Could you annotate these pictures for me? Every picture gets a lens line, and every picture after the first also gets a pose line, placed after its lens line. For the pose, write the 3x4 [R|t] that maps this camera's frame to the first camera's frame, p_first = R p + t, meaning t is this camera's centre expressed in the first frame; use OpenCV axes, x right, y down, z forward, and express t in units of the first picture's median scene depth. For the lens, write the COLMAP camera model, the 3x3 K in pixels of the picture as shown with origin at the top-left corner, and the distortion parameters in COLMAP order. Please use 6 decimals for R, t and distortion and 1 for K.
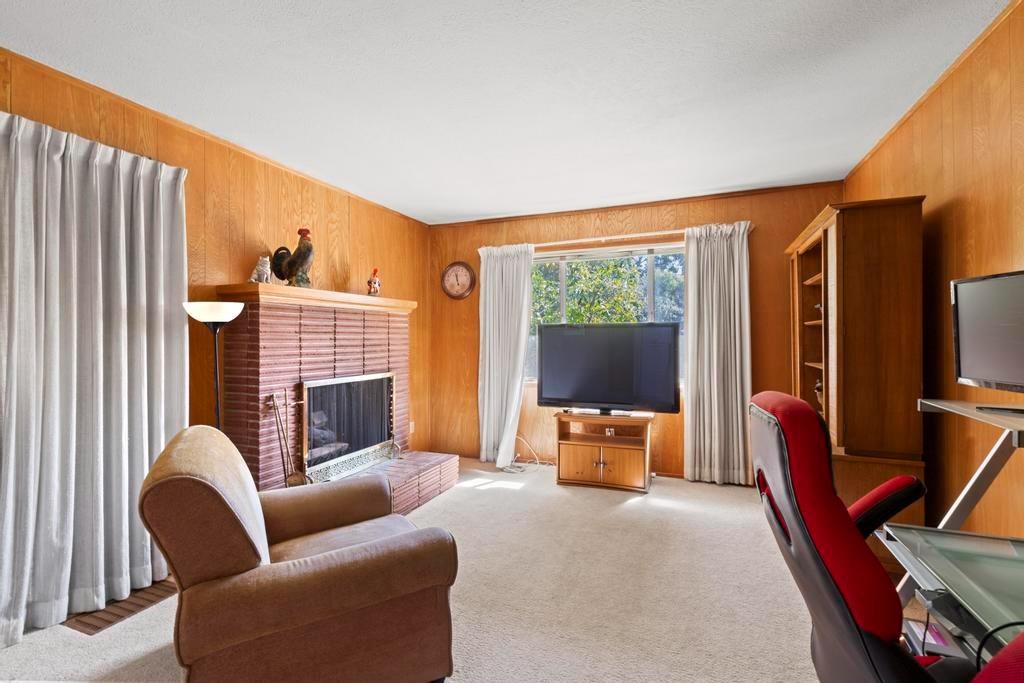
lens RADIAL K [[464.9, 0, 513.1], [0, 464.9, 340.0], [0, 0, 1]] dist [0.003452, 0.000435]
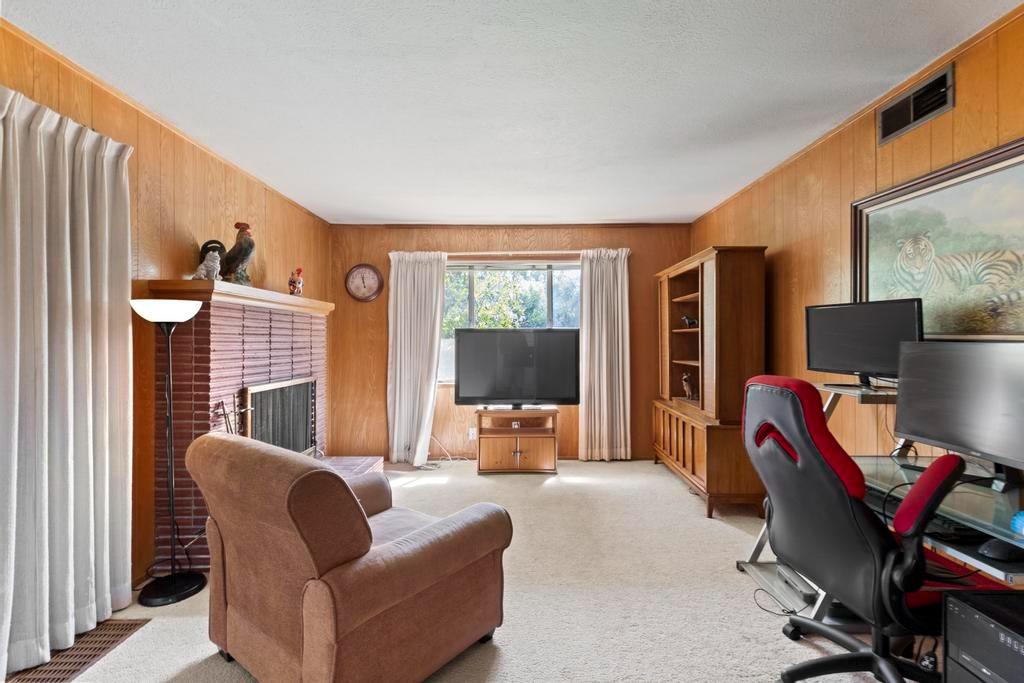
lens RADIAL K [[464.4, 0, 513.8], [0, 464.4, 344.0], [0, 0, 1]] dist [0.003044, 0.000005]
pose [[0.931689, 0.001608, 0.363254, -0.267880], [-0.001883, 0.999998, 0.000402, 0.001451], [-0.363253, -0.001058, 0.931690, -0.057562]]
